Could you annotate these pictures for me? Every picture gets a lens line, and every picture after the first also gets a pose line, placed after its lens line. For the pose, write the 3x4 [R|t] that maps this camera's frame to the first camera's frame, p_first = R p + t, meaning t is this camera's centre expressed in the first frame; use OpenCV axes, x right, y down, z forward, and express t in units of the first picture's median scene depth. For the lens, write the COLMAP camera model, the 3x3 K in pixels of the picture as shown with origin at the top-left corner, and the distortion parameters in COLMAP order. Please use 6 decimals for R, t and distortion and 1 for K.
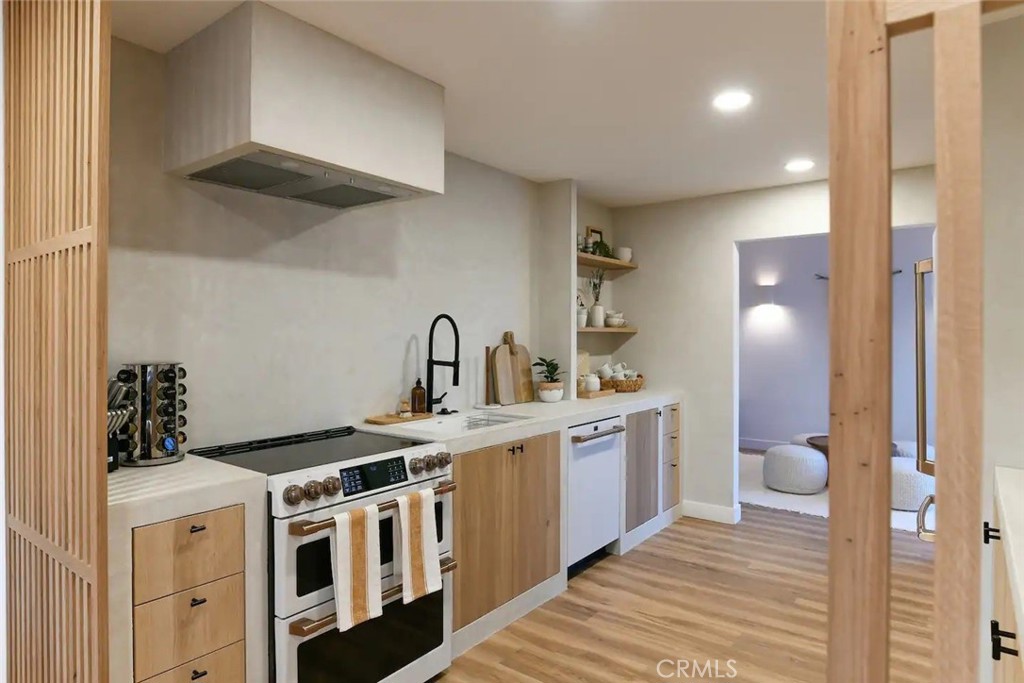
lens RADIAL K [[598.0, 0, 516.5], [0, 598.0, 338.9], [0, 0, 1]] dist [-0.014776, -0.003466]
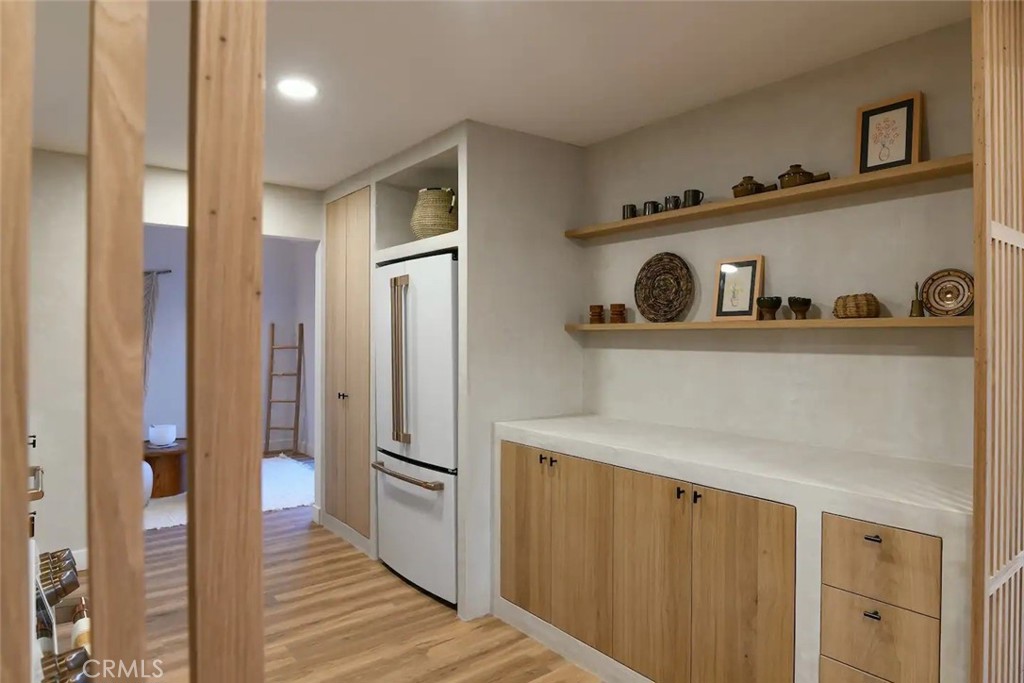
lens RADIAL K [[598.0, 0, 521.2], [0, 598.0, 340.1], [0, 0, 1]] dist [-0.014776, -0.003466]
pose [[0.235299, -0.002543, 0.971920, -0.409881], [-0.000118, 0.999996, 0.002645, 0.001584], [-0.971923, -0.000737, 0.235298, 0.367540]]
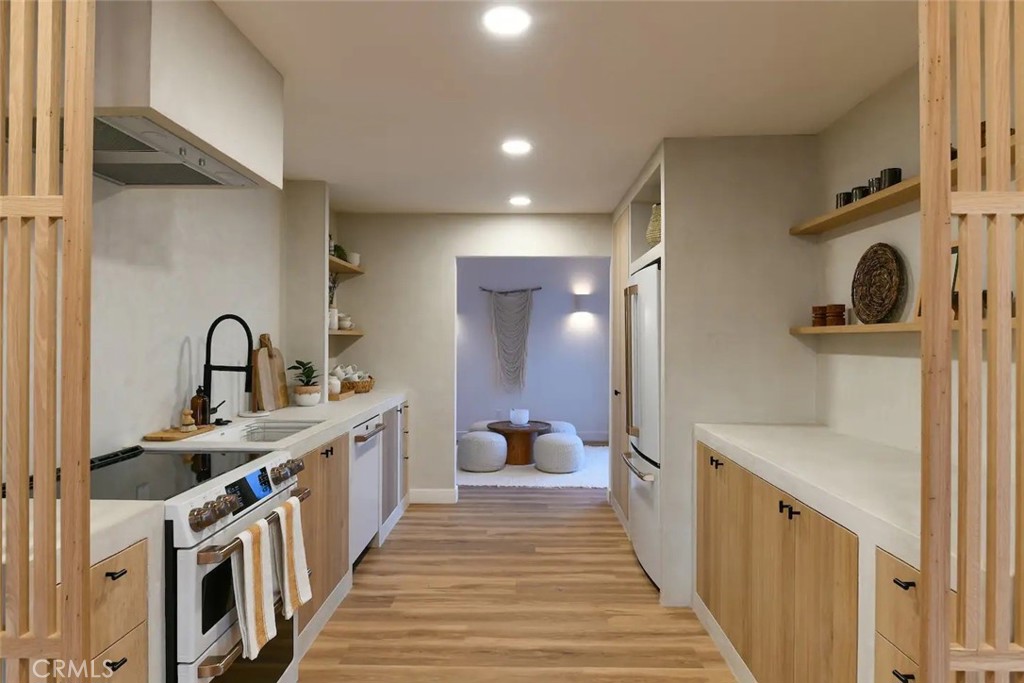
lens RADIAL K [[598.0, 0, 516.5], [0, 598.0, 339.8], [0, 0, 1]] dist [-0.014776, -0.003466]
pose [[0.803371, 0.001437, 0.595477, -0.318004], [-0.000018, 0.999997, -0.002388, -0.000388], [-0.595479, 0.001908, 0.803369, 0.010633]]
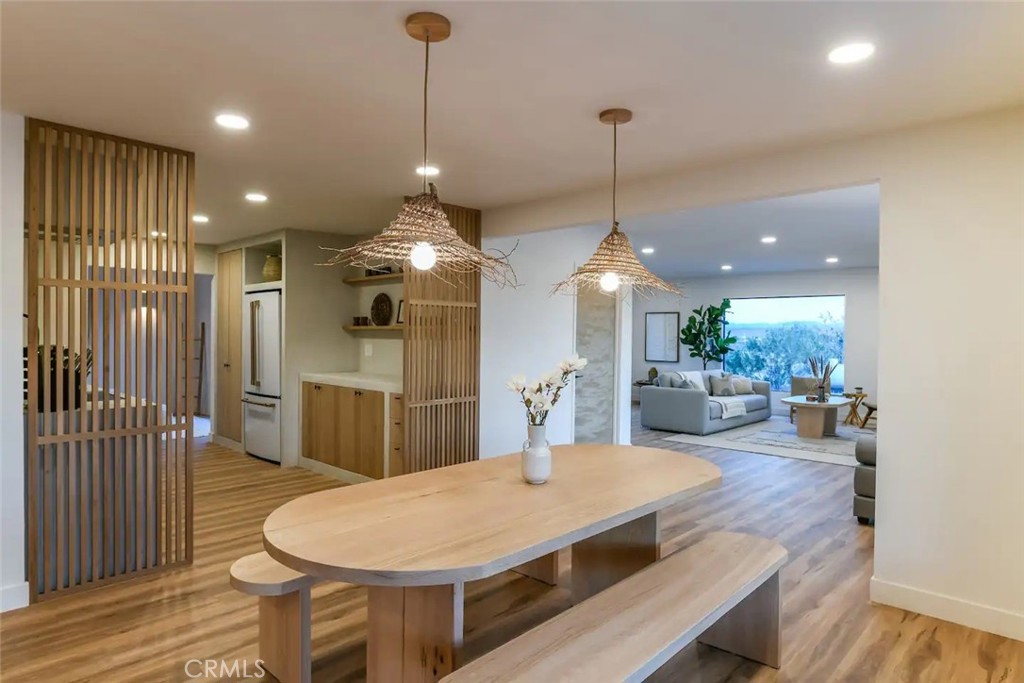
lens RADIAL K [[598.0, 0, 508.7], [0, 598.0, 342.3], [0, 0, 1]] dist [-0.014776, -0.003466]
pose [[0.118134, -0.007912, 0.992966, -1.381527], [-0.008197, 0.999926, 0.008943, 0.009477], [-0.992964, -0.009195, 0.118060, -0.292288]]
